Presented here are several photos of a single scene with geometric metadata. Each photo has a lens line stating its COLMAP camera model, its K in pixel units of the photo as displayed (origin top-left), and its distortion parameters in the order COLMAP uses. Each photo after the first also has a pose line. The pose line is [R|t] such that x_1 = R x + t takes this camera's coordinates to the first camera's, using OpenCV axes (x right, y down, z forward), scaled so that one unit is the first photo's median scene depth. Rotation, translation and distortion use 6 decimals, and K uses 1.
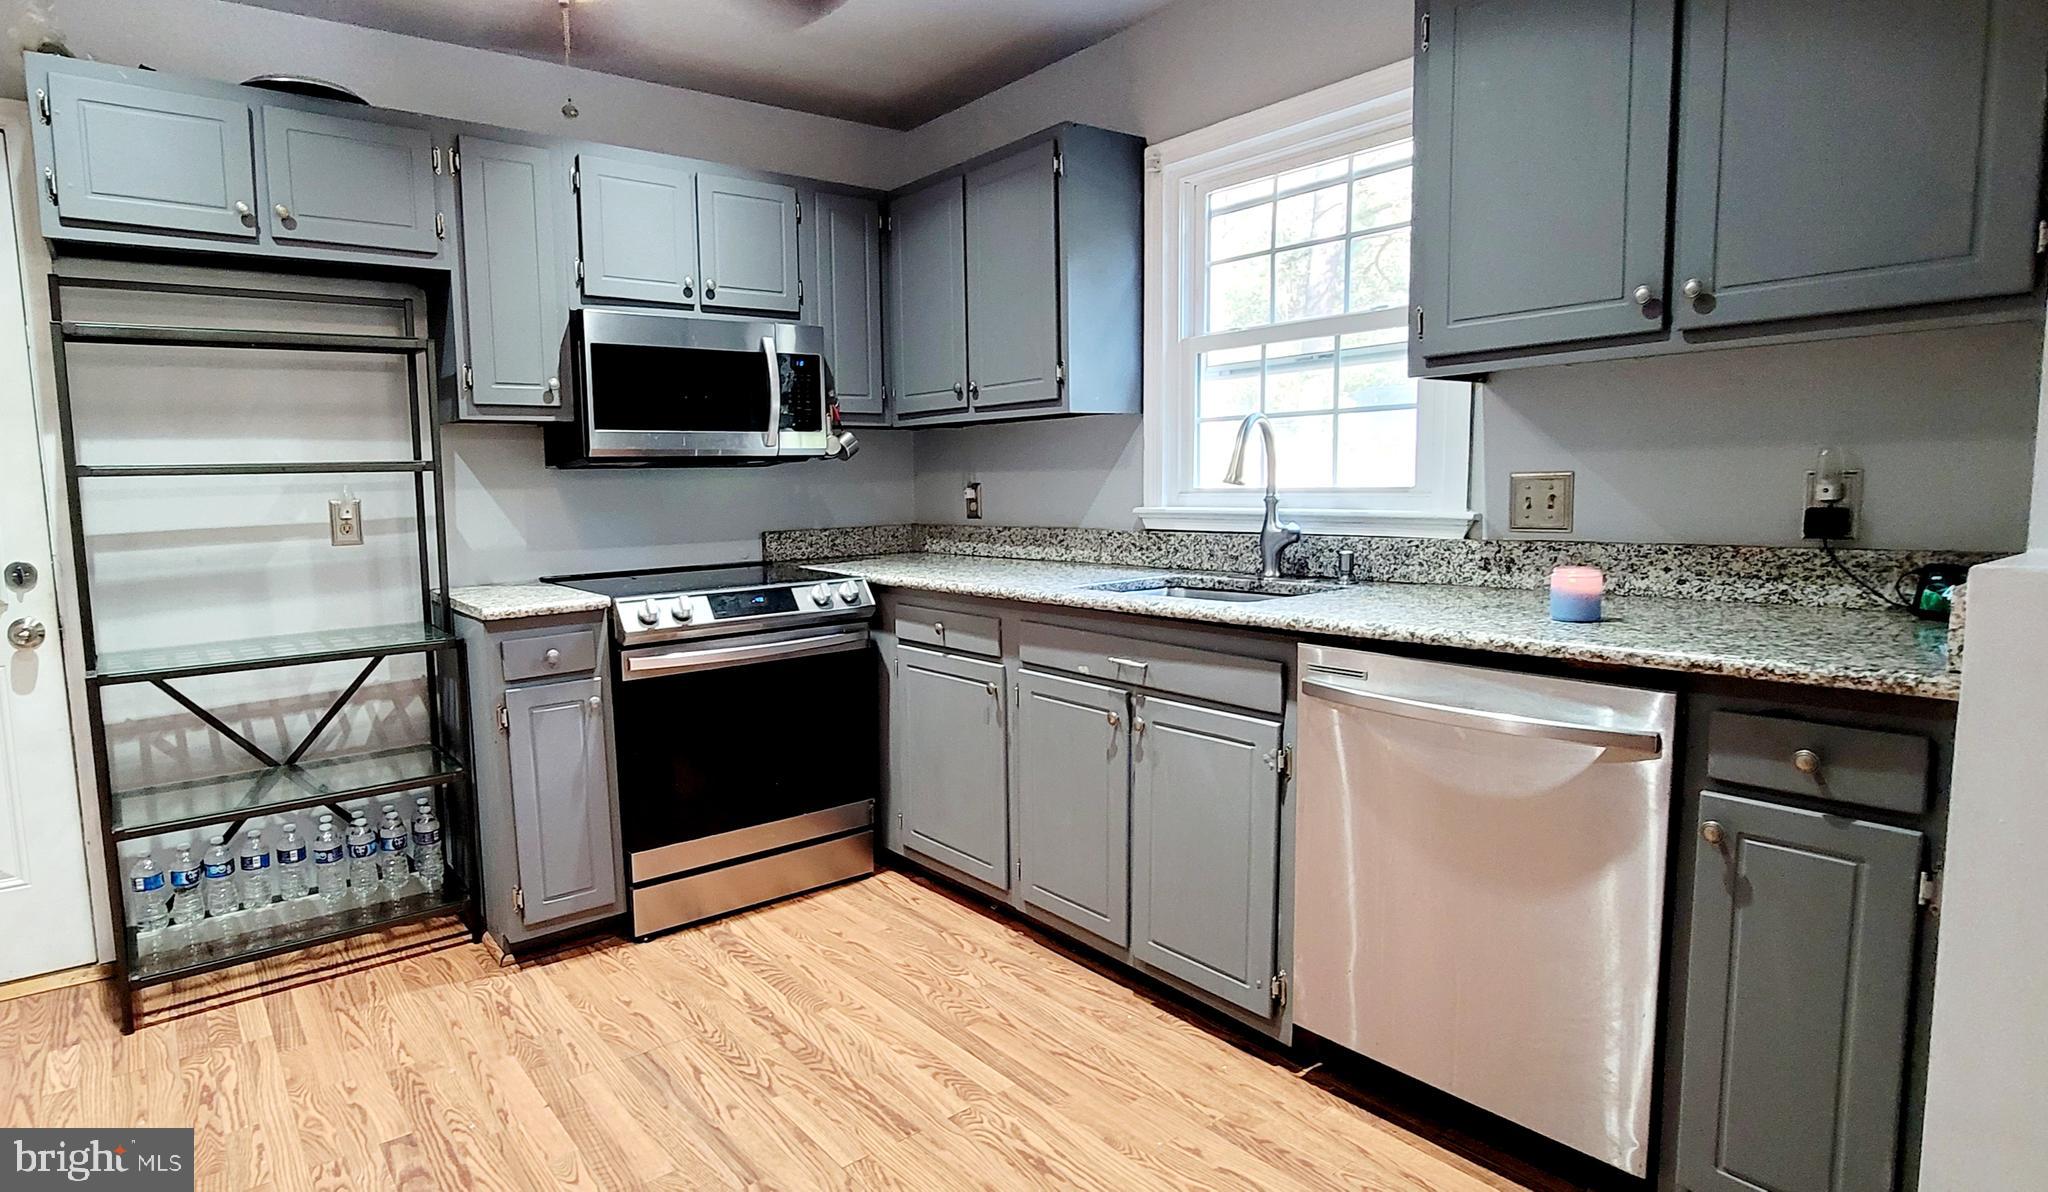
lens RADIAL K [[1074.0, 0, 903.5], [0, 1074.0, 593.8], [0, 0, 1]] dist [-0.003717, 0.000291]
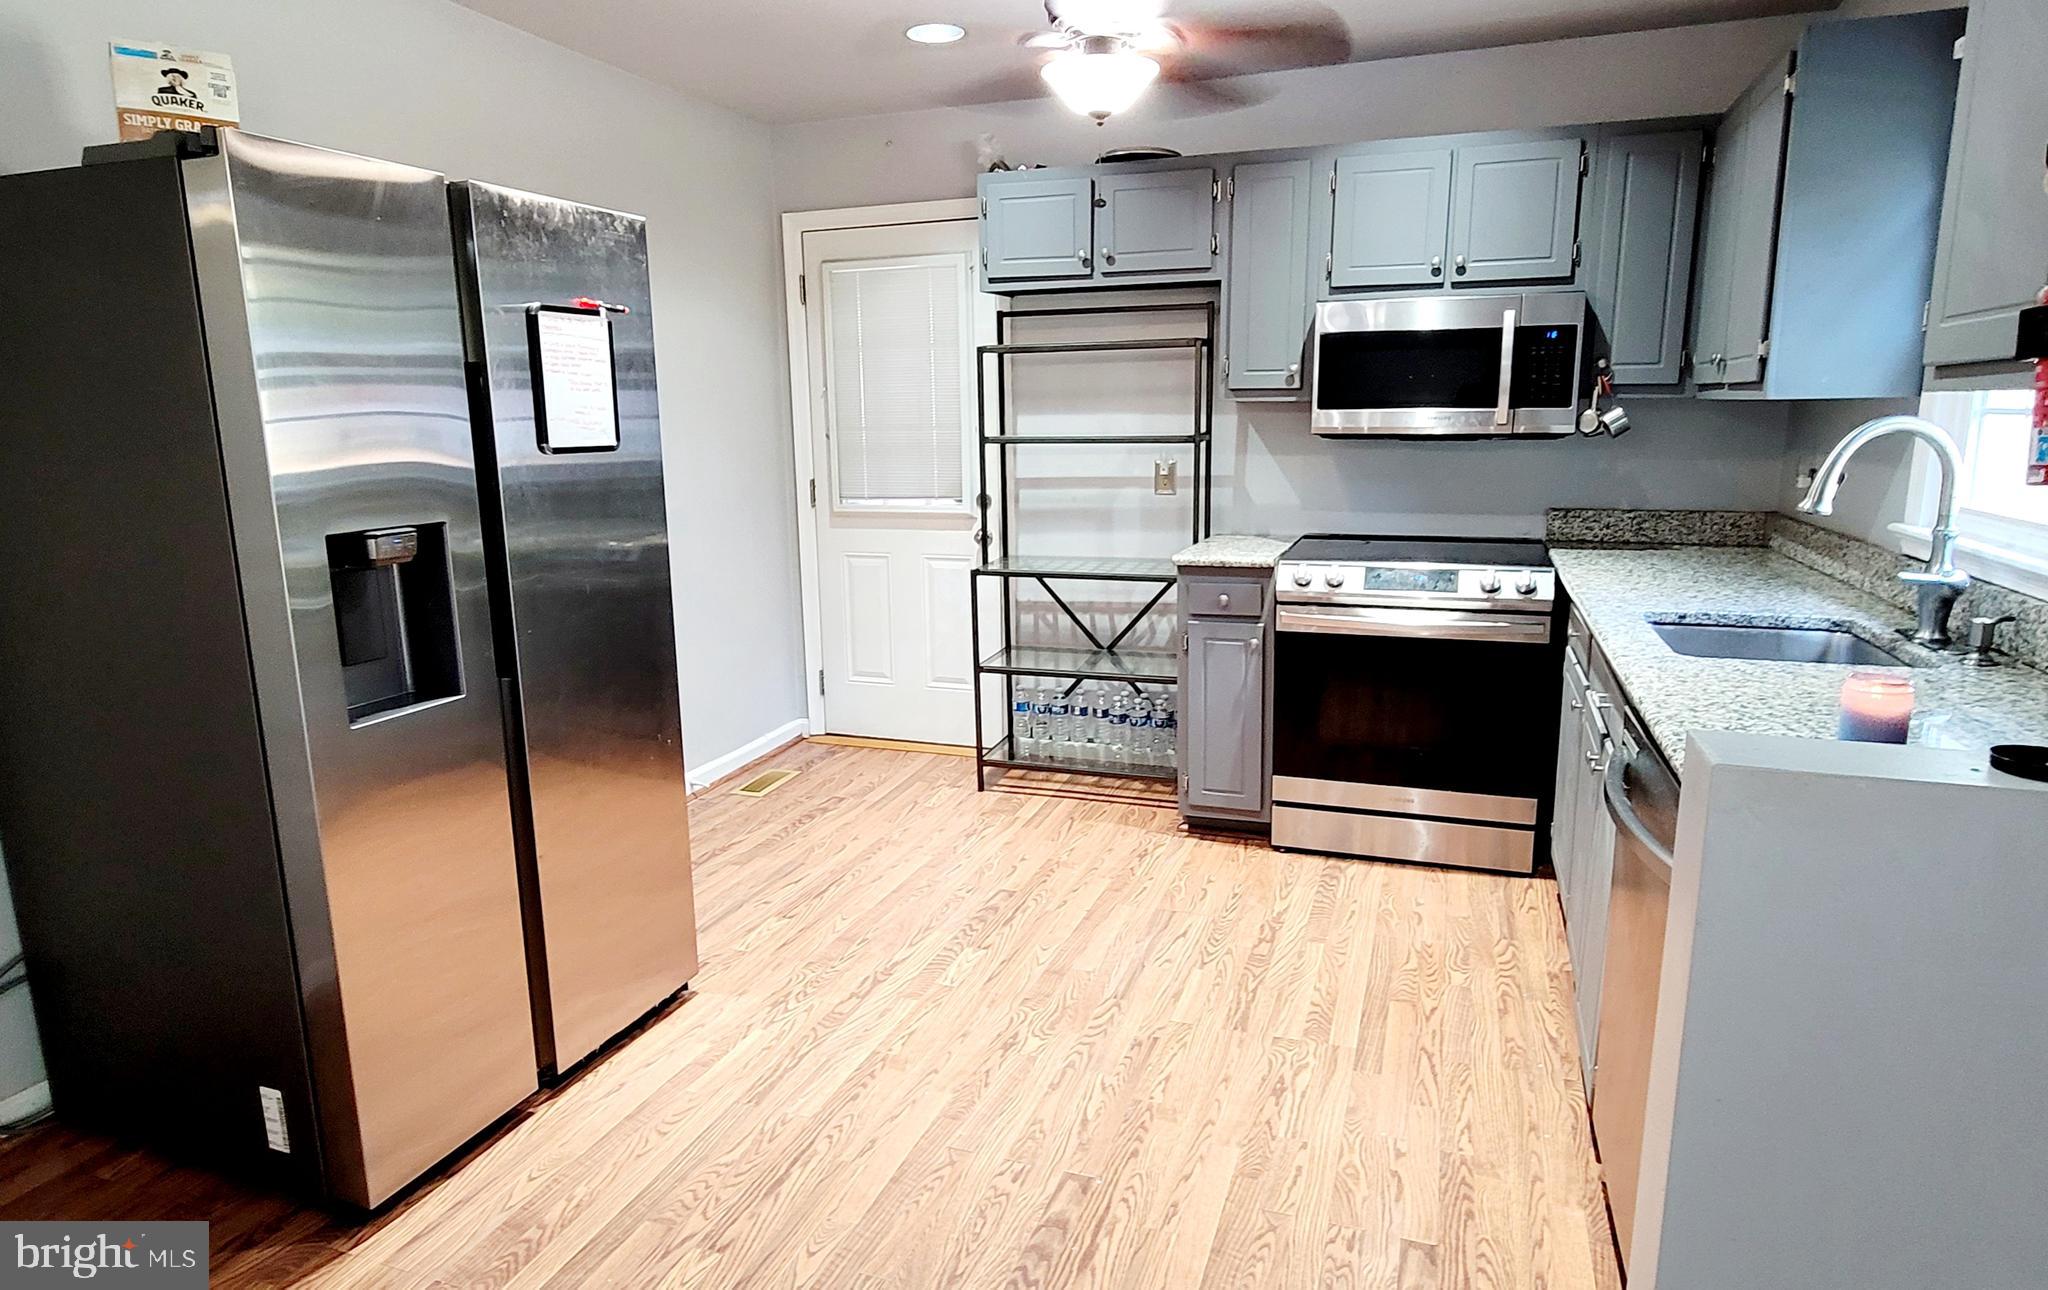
lens RADIAL K [[1167.9, 0, 1040.0], [0, 1167.9, 643.7], [0, 0, 1]] dist [-0.005362, 0.000748]
pose [[0.576289, 0.178441, -0.797528, 0.591654], [-0.089415, 0.983780, 0.155503, -0.077784], [0.812340, -0.018304, 0.582897, 0.038962]]
